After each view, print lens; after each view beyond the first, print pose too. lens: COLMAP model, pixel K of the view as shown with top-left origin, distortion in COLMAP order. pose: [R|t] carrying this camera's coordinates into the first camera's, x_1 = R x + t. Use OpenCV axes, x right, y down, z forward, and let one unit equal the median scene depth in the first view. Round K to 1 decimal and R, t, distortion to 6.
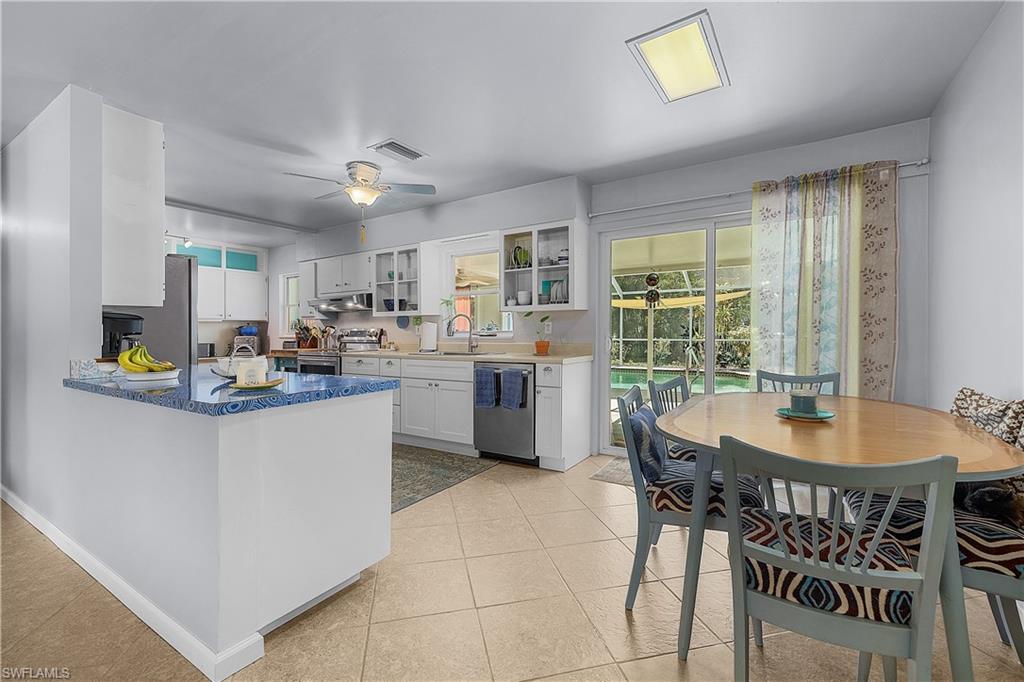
lens RADIAL K [[442.7, 0, 511.7], [0, 442.7, 329.1], [0, 0, 1]] dist [0.001075, 0.000116]
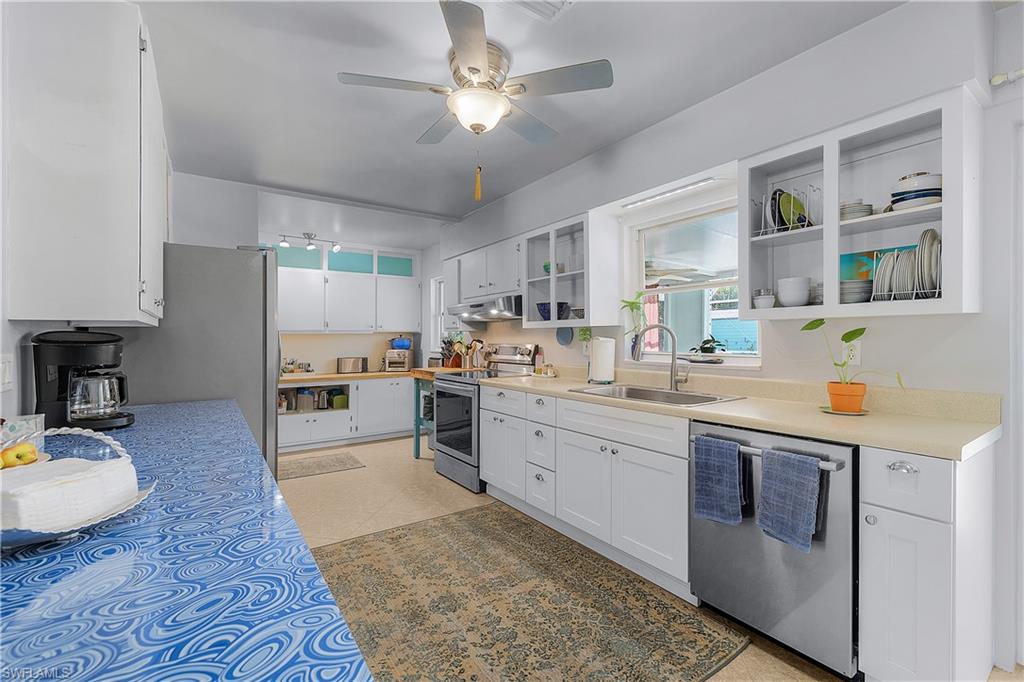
lens RADIAL K [[438.5, 0, 513.2], [0, 438.5, 337.3], [0, 0, 1]] dist [0.000227, 0.000099]
pose [[0.923367, 0.003102, -0.383905, -0.062484], [-0.001082, 0.999984, 0.005476, -0.018277], [0.383916, -0.004641, 0.923356, 0.363506]]
